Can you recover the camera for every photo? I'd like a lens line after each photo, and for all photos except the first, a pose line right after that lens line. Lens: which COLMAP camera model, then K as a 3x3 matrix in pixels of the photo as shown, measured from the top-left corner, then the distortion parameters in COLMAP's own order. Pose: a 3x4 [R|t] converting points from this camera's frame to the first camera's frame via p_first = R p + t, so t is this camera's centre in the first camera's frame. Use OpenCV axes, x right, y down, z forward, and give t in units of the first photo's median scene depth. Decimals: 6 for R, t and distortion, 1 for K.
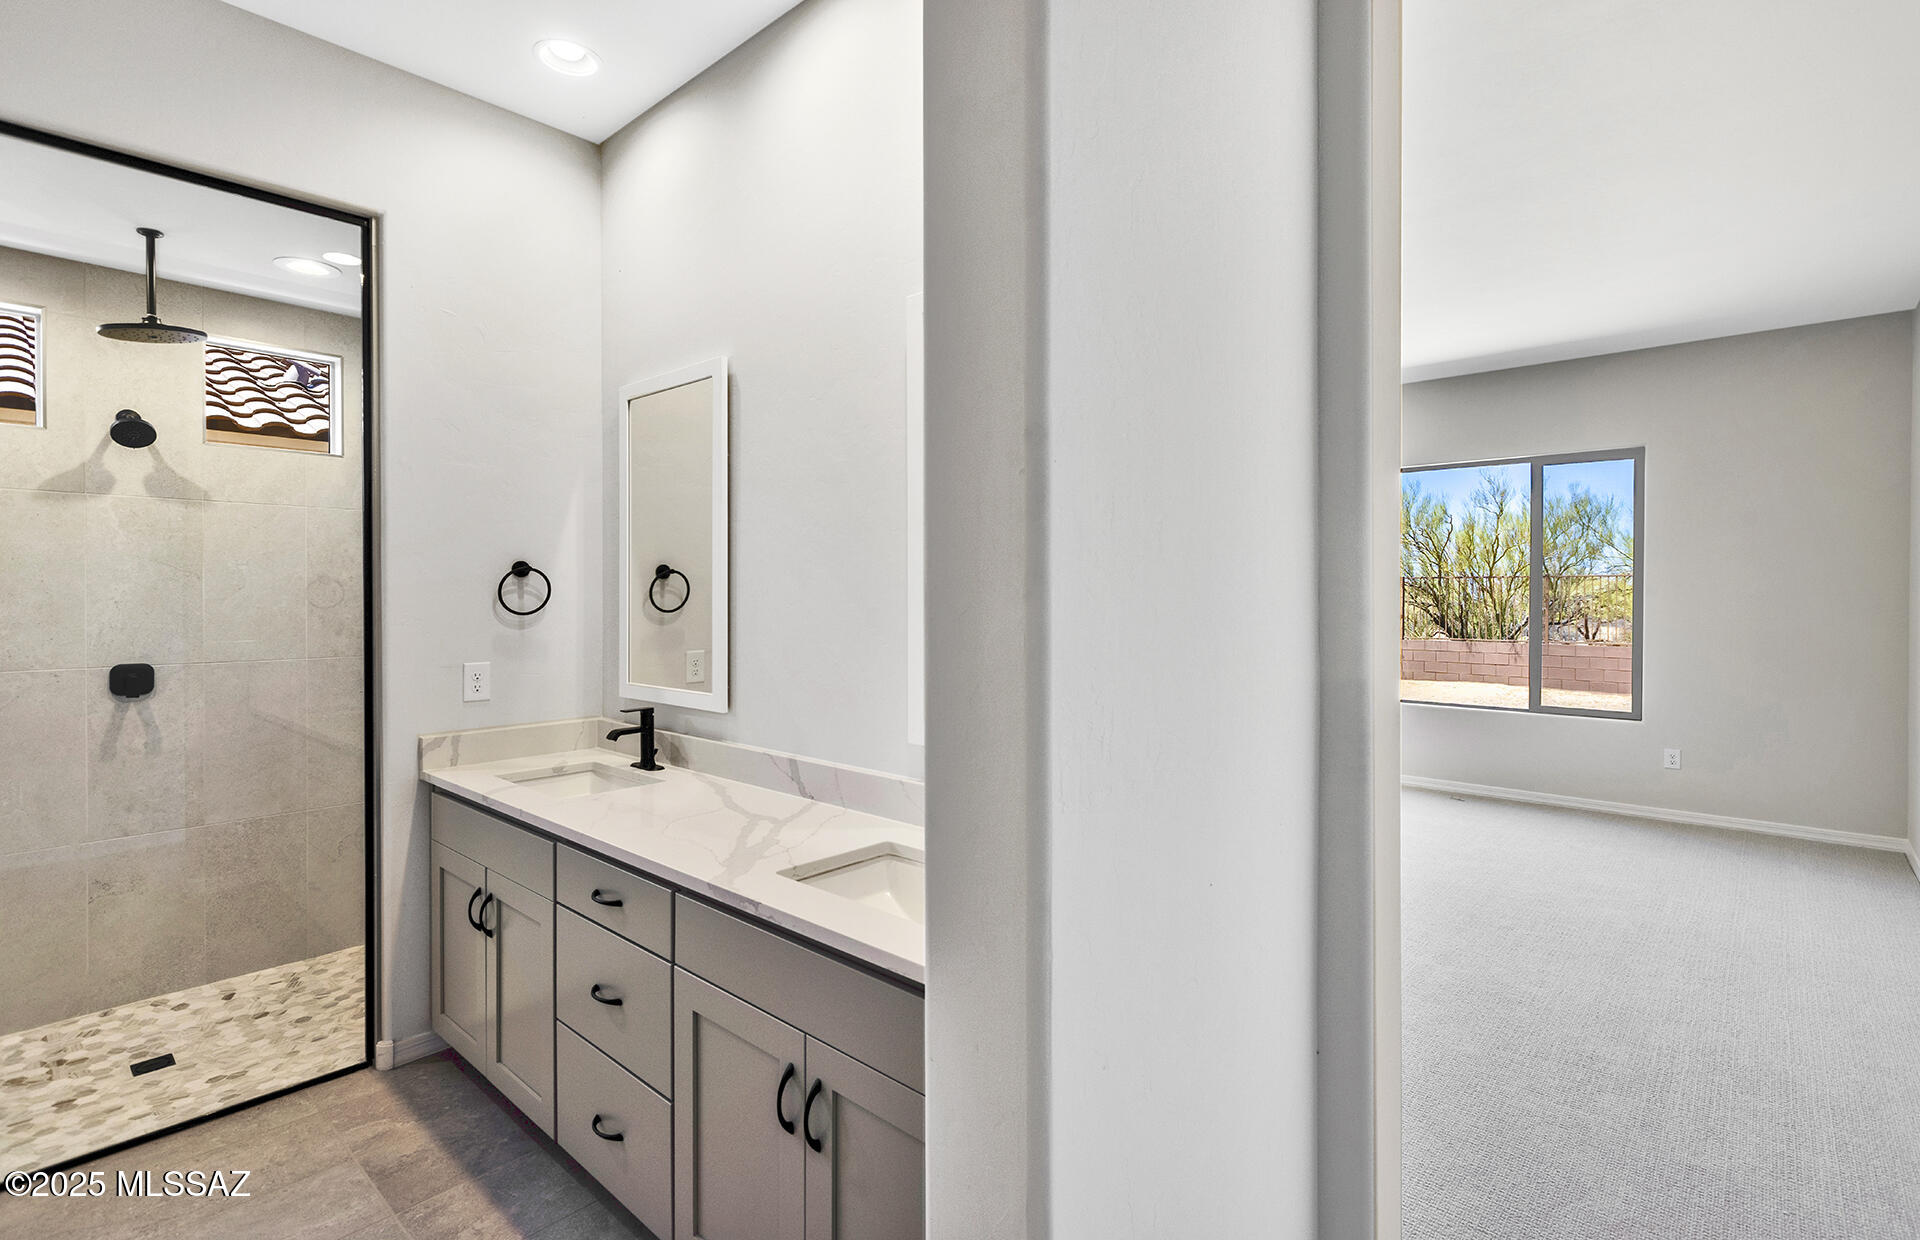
lens RADIAL K [[892.1, 0, 955.6], [0, 892.1, 610.8], [0, 0, 1]] dist [0.000574, -0.001999]
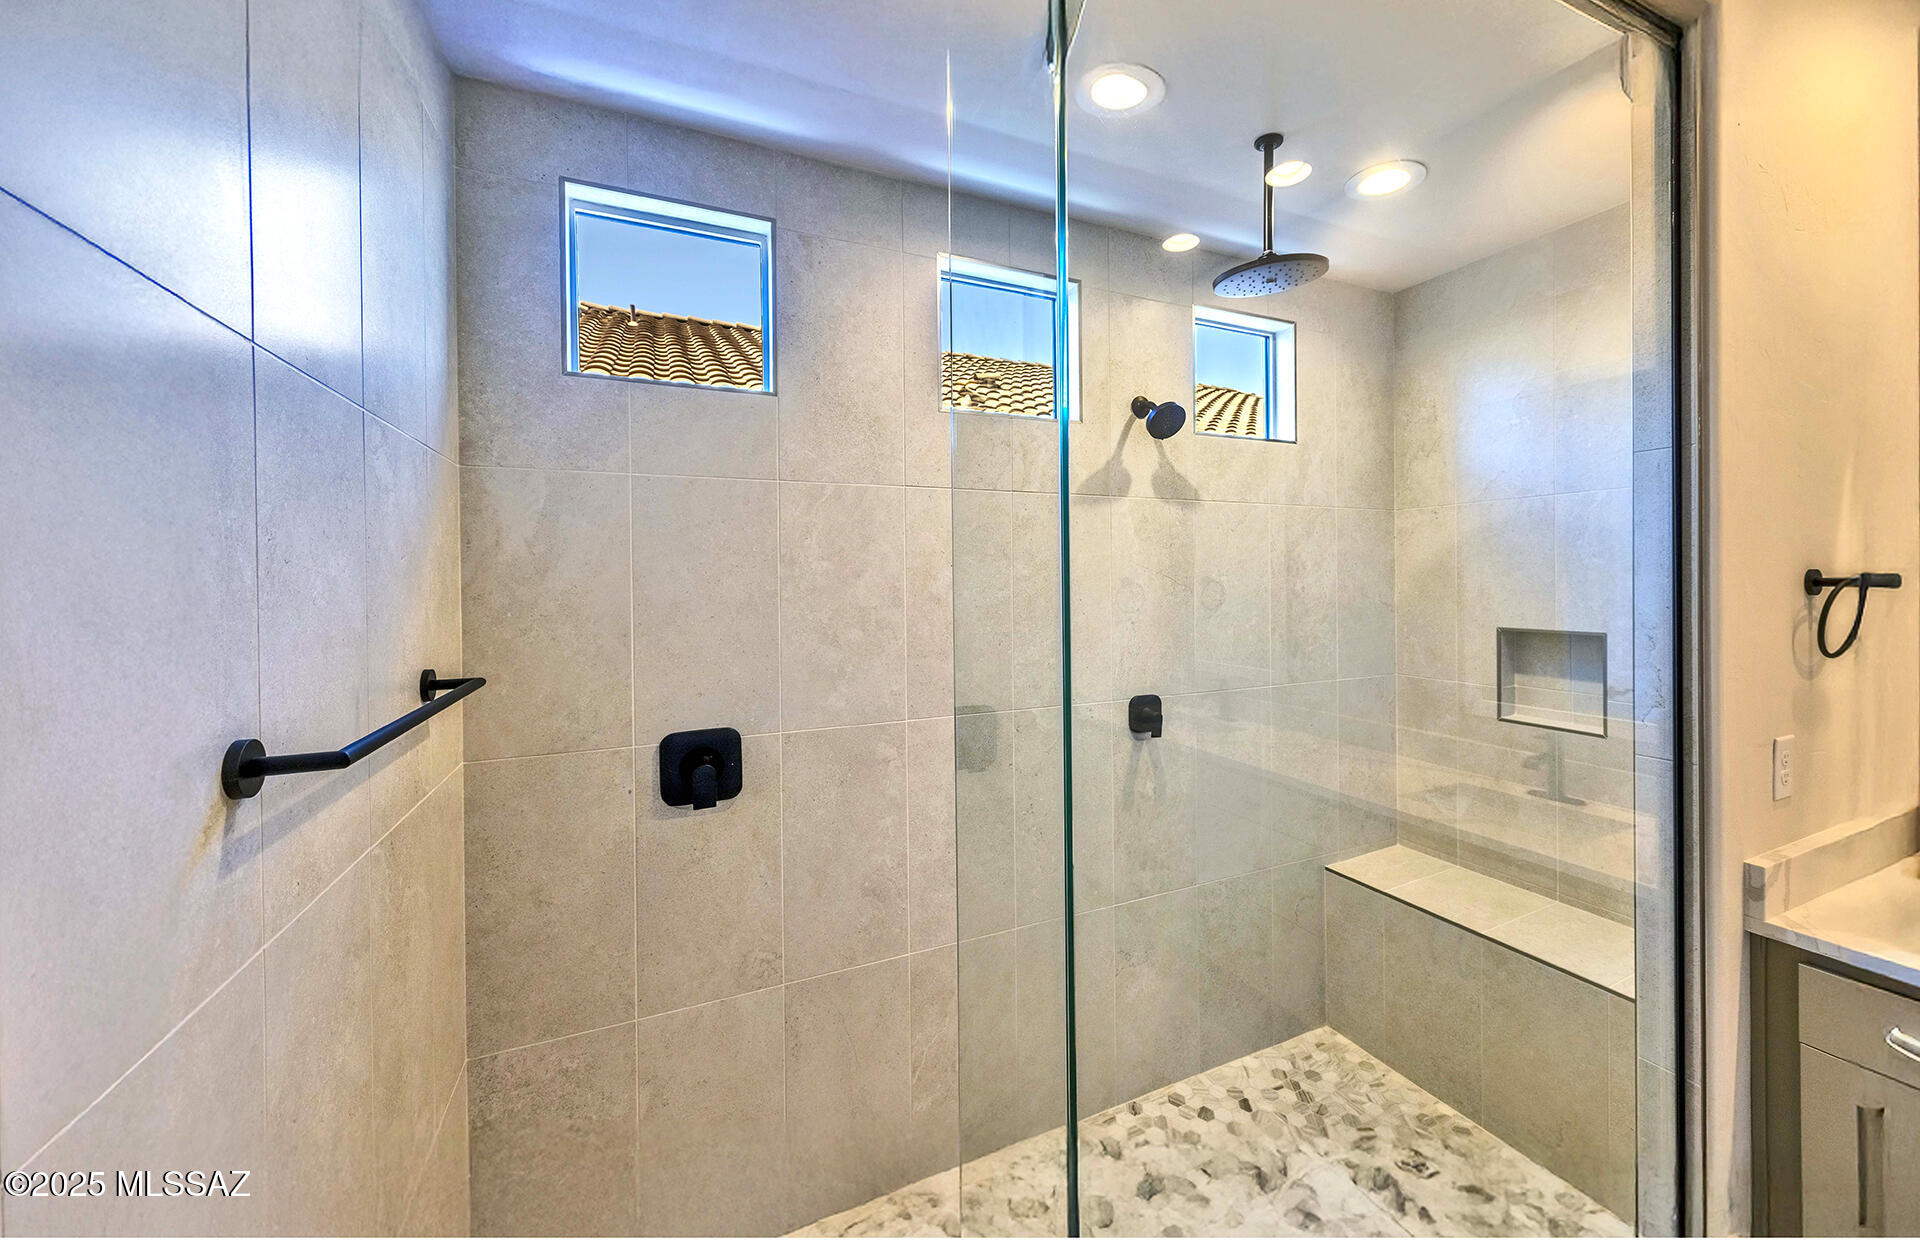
lens RADIAL K [[666.0, 0, 959.2], [0, 666.0, 605.4], [0, 0, 1]] dist [-0.002776, 0.000031]
pose [[0.912930, -0.004450, -0.408092, -0.806304], [0.006319, 0.999975, 0.003232, -0.028682], [0.408067, -0.005529, 0.912935, 0.339744]]
